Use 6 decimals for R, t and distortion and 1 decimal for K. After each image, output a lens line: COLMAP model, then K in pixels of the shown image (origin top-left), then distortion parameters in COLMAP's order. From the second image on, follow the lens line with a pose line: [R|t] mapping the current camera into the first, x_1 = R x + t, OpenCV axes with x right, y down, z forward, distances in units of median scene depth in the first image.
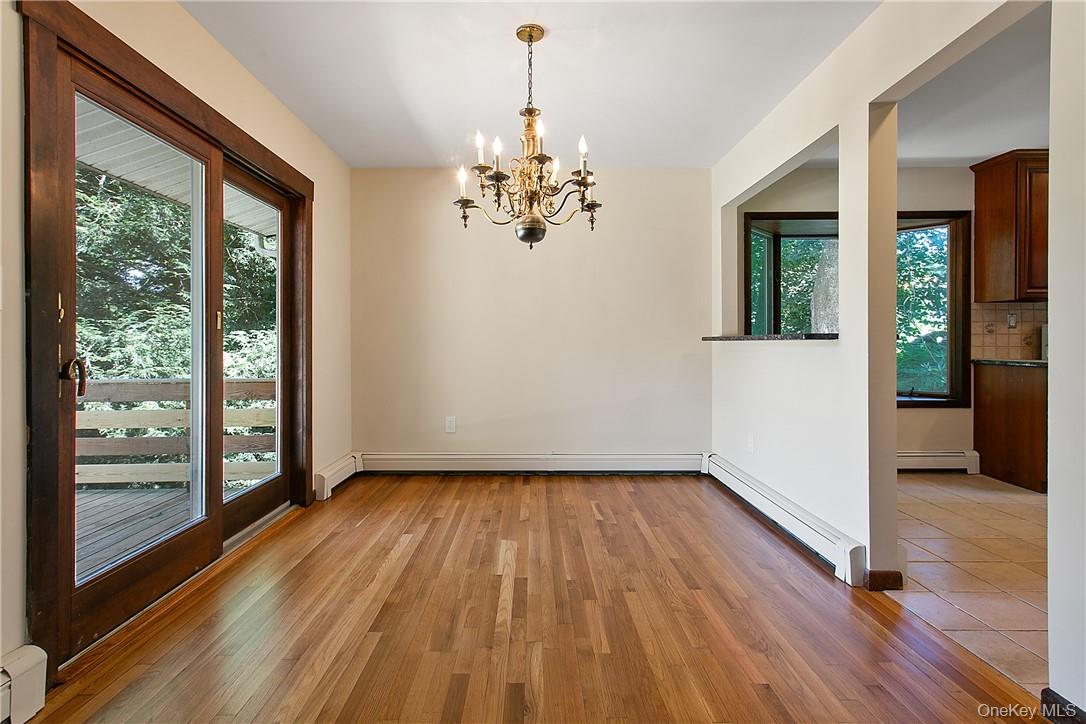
lens RADIAL K [[524.4, 0, 538.6], [0, 524.4, 348.6], [0, 0, 1]] dist [0.003130, 0.004266]
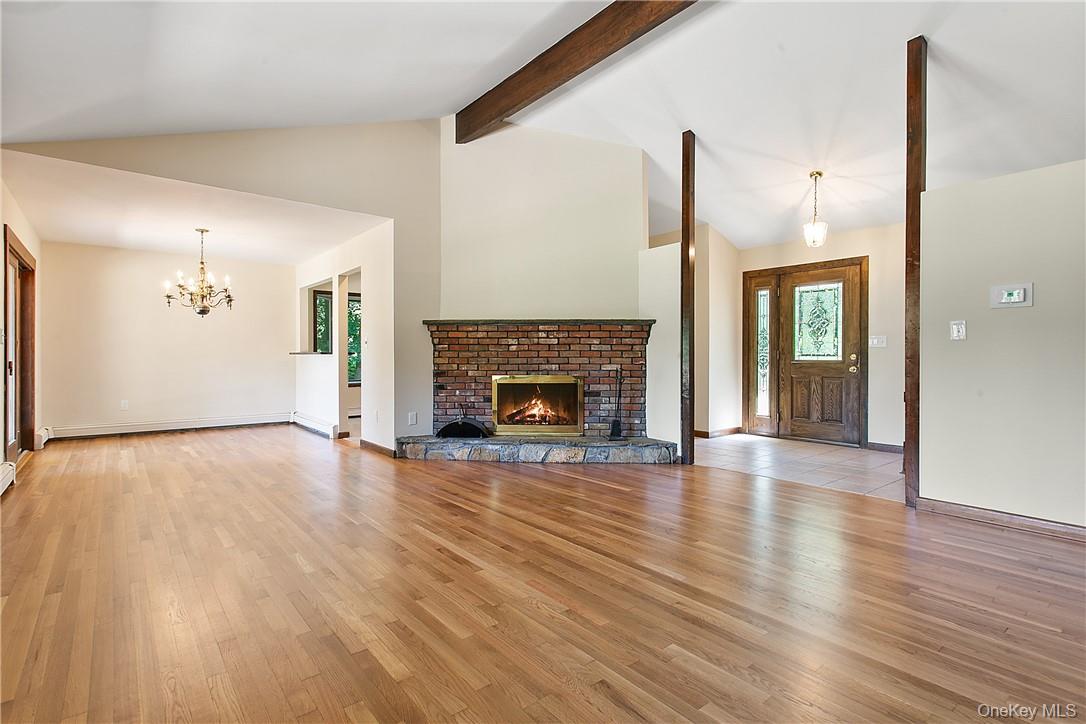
lens RADIAL K [[524.4, 0, 536.2], [0, 524.4, 358.1], [0, 0, 1]] dist [0.003130, 0.004266]
pose [[0.785210, -0.000982, 0.619229, -0.201644], [0.003273, 0.999991, -0.002564, 0.007110], [-0.619221, 0.004040, 0.785206, -1.229044]]
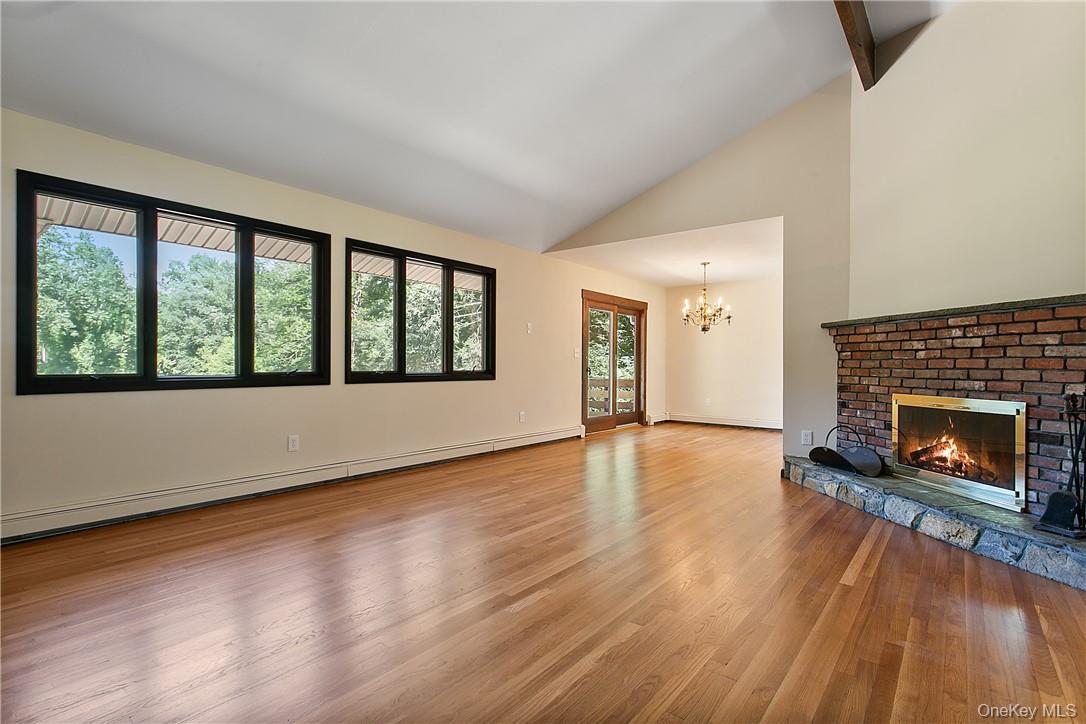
lens RADIAL K [[524.4, 0, 537.4], [0, 524.4, 365.3], [0, 0, 1]] dist [0.003130, 0.004266]
pose [[0.768556, 0.005714, -0.639757, 0.768437], [-0.008790, 0.999960, -0.001628, 0.002999], [0.639722, 0.006874, 0.768575, -1.266832]]
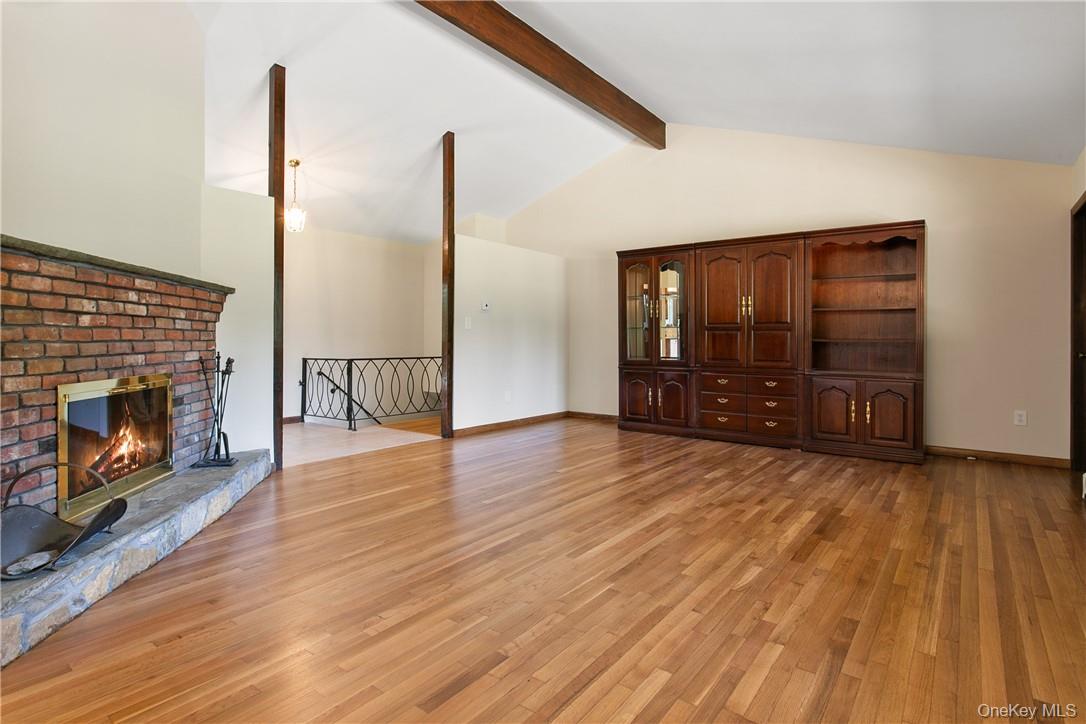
lens RADIAL K [[557.1, 0, 534.6], [0, 557.1, 341.3], [0, 0, 1]] dist [-0.004329, 0.004221]
pose [[-0.779470, -0.004457, 0.626424, -0.224177], [0.001042, 0.999964, 0.008410, -0.004402], [-0.626439, 0.007208, -0.779437, 0.203933]]
